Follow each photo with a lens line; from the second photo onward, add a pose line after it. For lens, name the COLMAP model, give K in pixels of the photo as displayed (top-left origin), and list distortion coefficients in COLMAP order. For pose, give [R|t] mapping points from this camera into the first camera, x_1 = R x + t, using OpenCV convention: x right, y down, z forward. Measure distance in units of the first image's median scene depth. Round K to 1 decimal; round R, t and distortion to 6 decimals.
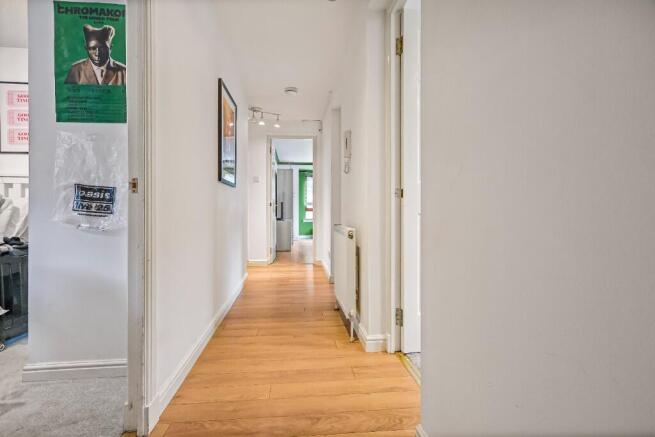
lens RADIAL K [[312.5, 0, 326.7], [0, 312.5, 205.5], [0, 0, 1]] dist [0.000080, 0.000657]
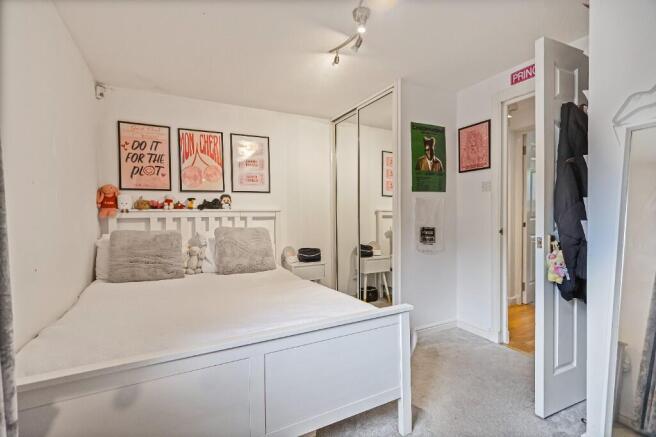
lens RADIAL K [[299.2, 0, 327.7], [0, 299.2, 222.9], [0, 0, 1]] dist [0.001094, 0.000704]
pose [[0.936619, -0.017147, 0.349931, -1.876933], [0.002881, 0.999145, 0.041250, -0.160345], [-0.350339, -0.037628, 0.935867, -0.410798]]
